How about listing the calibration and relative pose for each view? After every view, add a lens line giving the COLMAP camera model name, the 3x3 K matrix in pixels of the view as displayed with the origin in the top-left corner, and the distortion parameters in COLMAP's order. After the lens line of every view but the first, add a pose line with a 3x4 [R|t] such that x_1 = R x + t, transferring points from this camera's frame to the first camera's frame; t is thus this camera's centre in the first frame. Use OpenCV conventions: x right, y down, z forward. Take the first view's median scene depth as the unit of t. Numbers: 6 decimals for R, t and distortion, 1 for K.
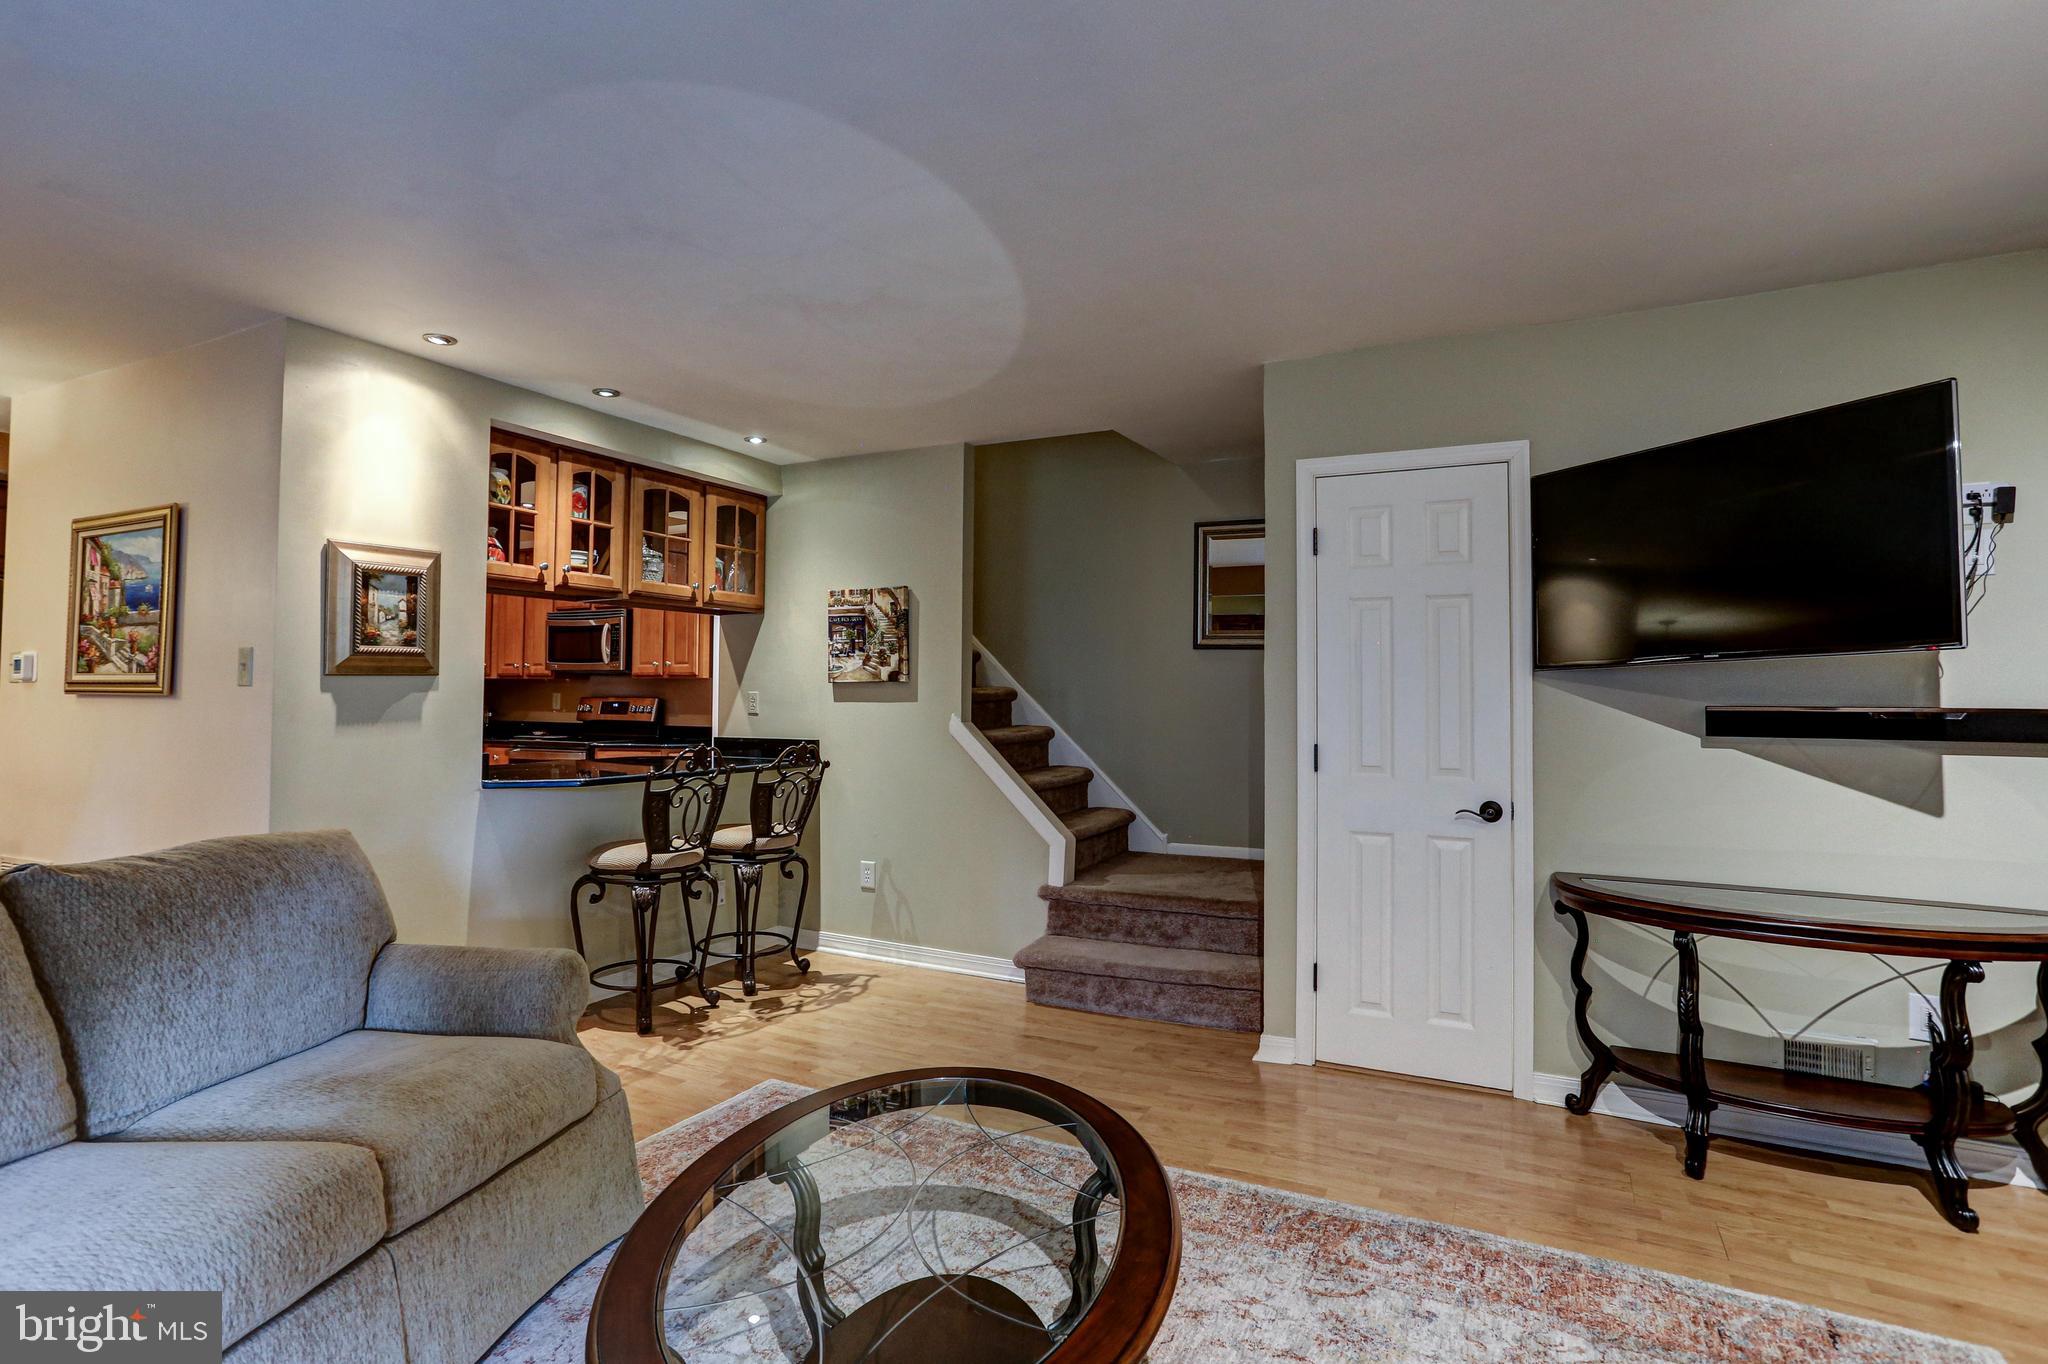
lens RADIAL K [[1054.7, 0, 1061.5], [0, 1054.7, 659.0], [0, 0, 1]] dist [-0.053890, 0.022873]
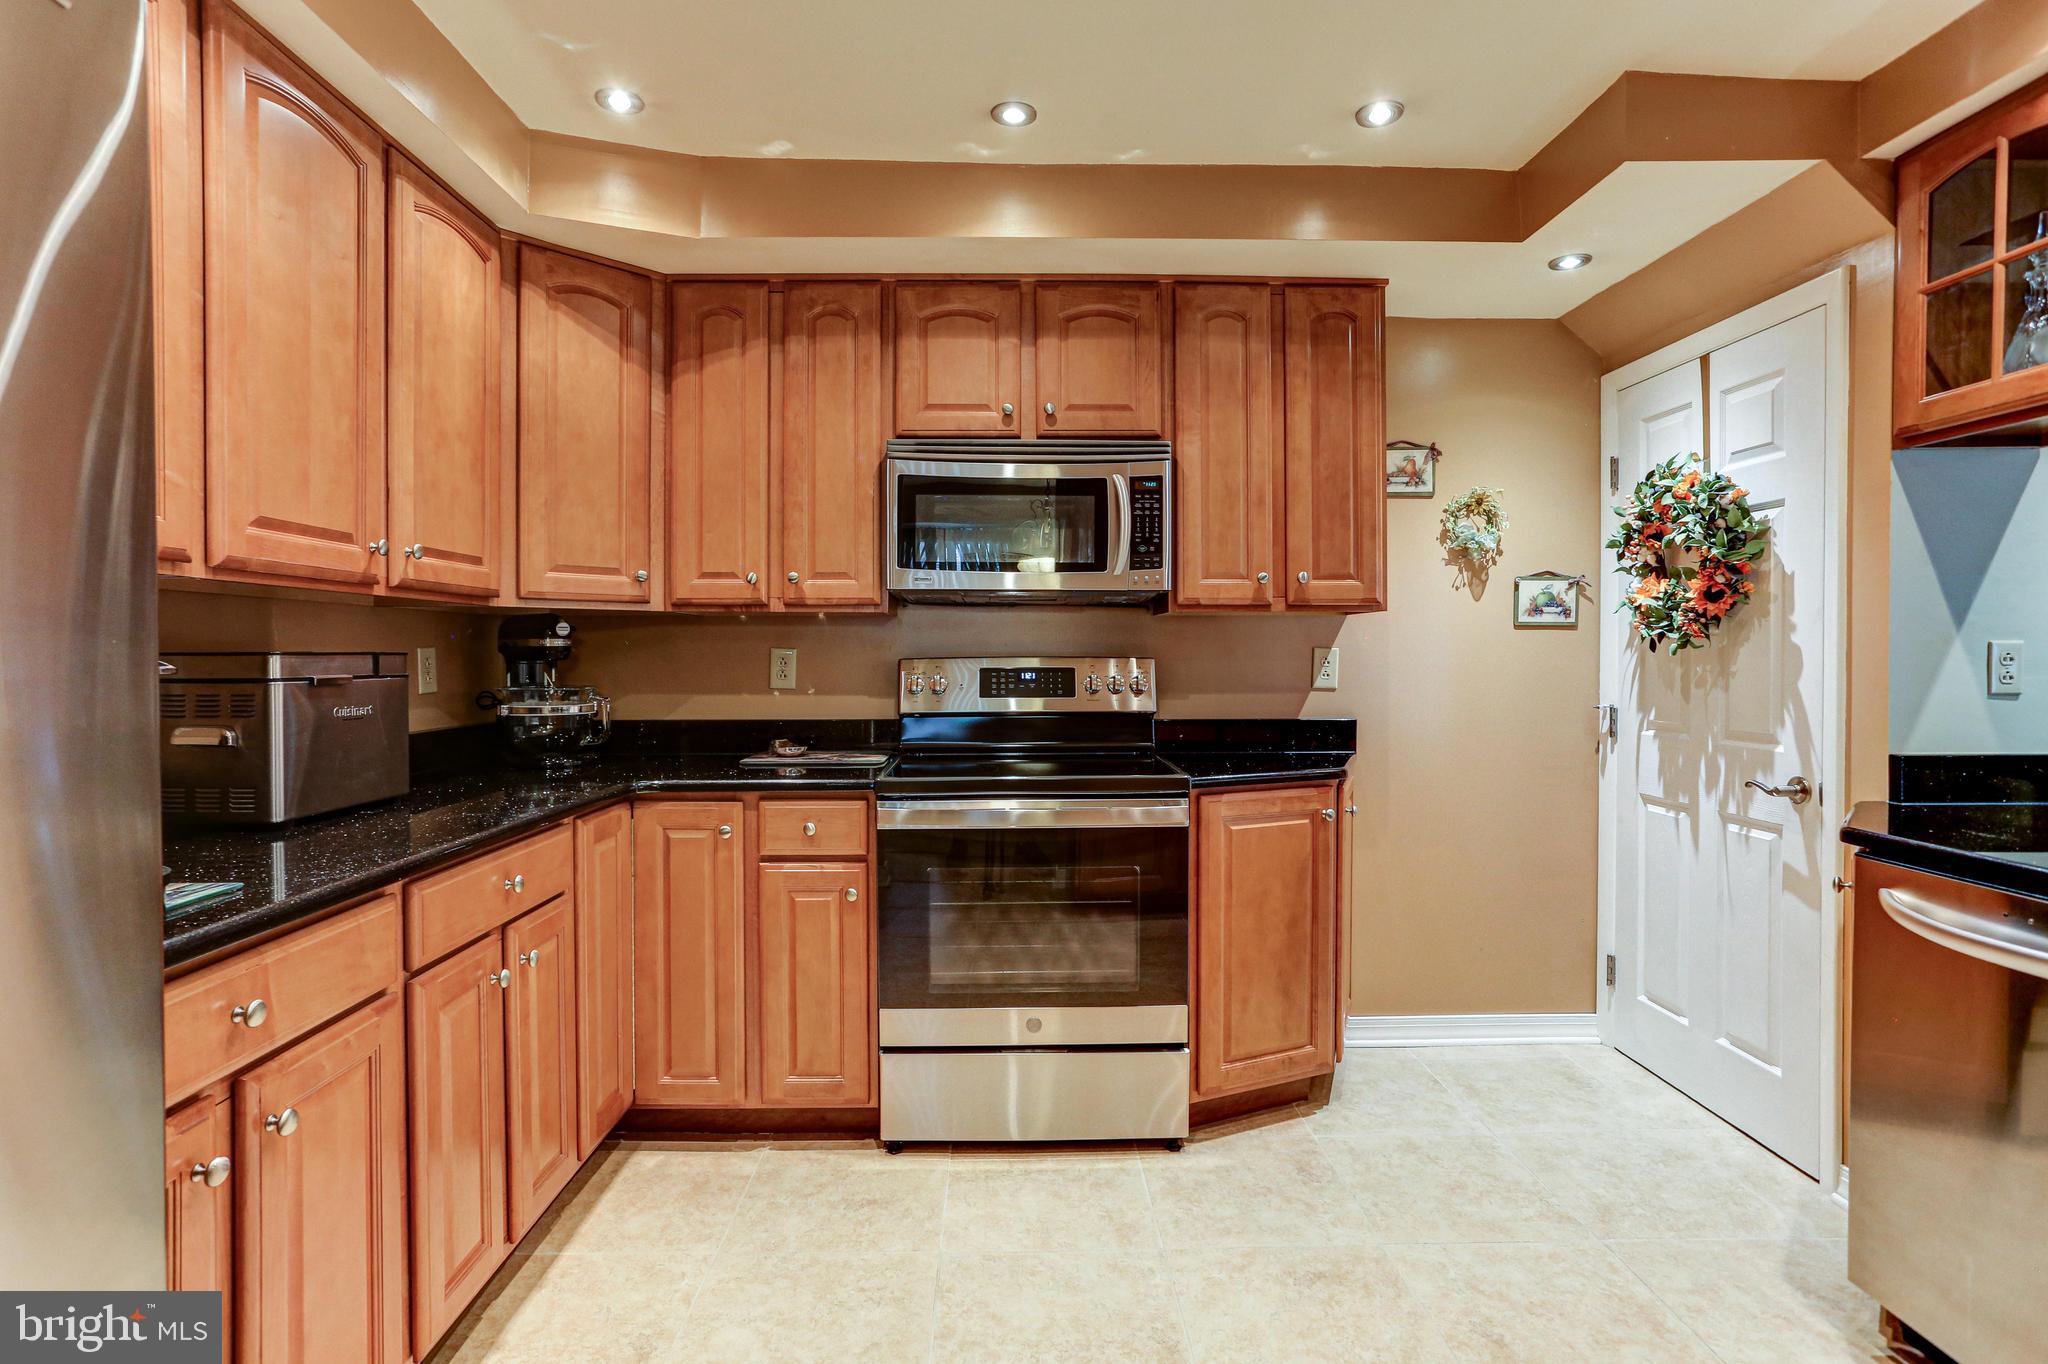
lens RADIAL K [[990.6, 0, 1020.8], [0, 990.6, 662.1], [0, 0, 1]] dist [-0.059154, 0.037740]
pose [[0.886765, -0.010579, 0.462100, -1.166607], [-0.012341, 0.998840, 0.046550, 0.038731], [-0.462056, -0.046981, 0.885605, 1.220246]]
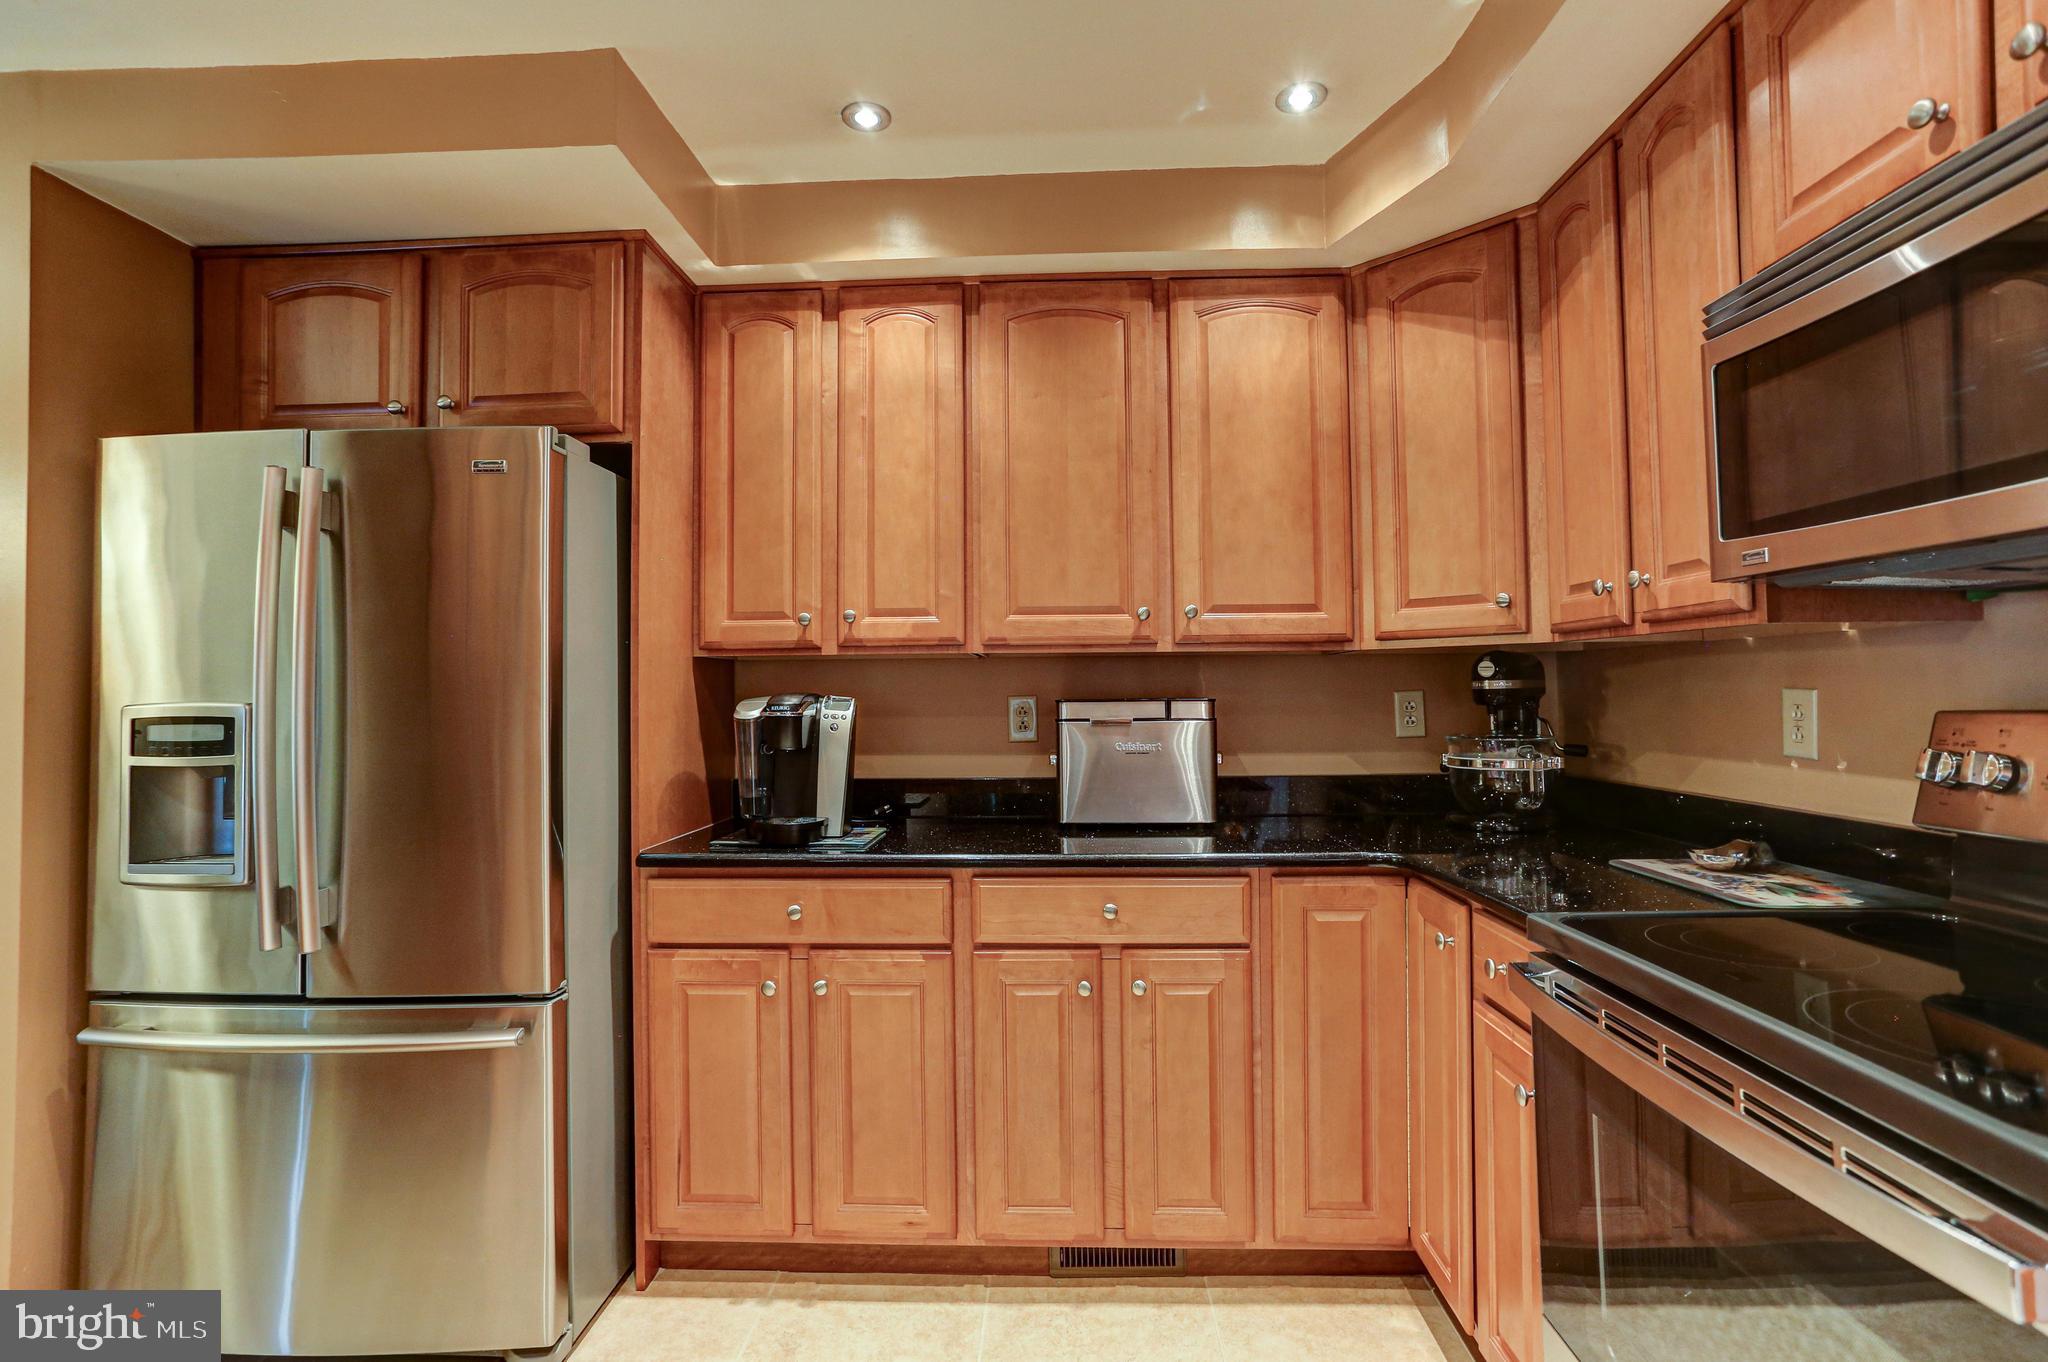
lens RADIAL K [[980.7, 0, 1018.5], [0, 980.7, 657.8], [0, 0, 1]] dist [-0.053902, 0.030651]
pose [[0.400071, -0.039846, -0.915617, -0.702672], [0.047056, 0.998630, -0.022898, 0.045481], [0.915275, -0.033924, 0.401398, 1.493904]]
